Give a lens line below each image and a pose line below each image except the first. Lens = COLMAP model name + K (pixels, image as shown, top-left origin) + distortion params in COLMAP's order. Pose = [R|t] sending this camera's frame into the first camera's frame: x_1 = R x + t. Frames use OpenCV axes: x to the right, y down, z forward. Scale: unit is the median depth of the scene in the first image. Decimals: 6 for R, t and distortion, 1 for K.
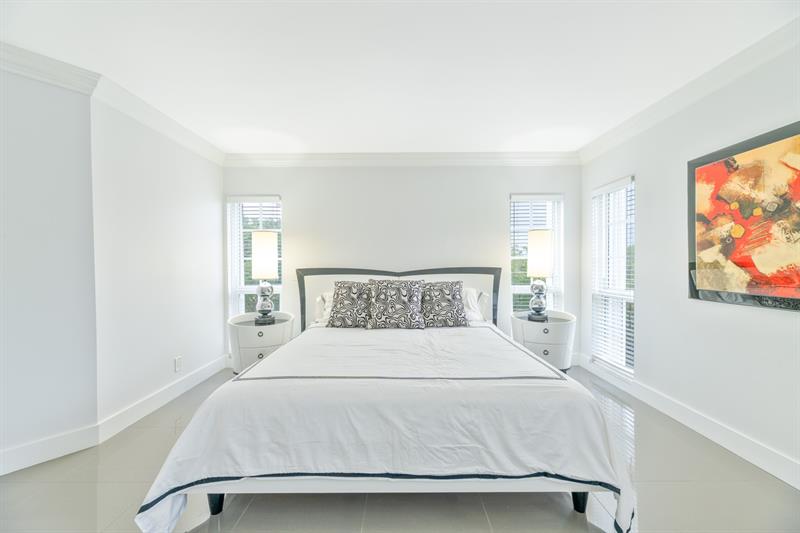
lens RADIAL K [[320.5, 0, 400.0], [0, 320.5, 266.5], [0, 0, 1]] dist [0.004434, 0.000195]
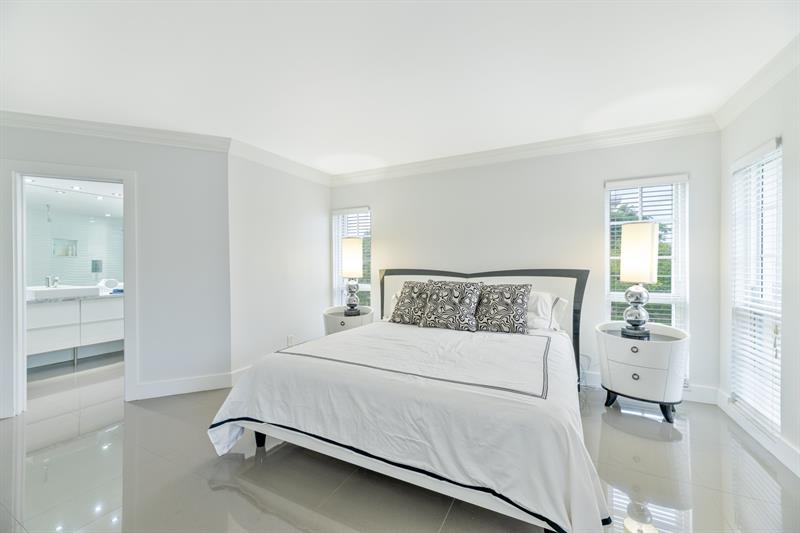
lens RADIAL K [[320.5, 0, 400.0], [0, 320.5, 266.5], [0, 0, 1]] dist [0.004434, 0.000195]
pose [[0.892412, 0.003669, -0.451206, 0.306587], [-0.004695, 0.999988, -0.001155, -0.002929], [0.451196, 0.003149, 0.892419, 0.020669]]
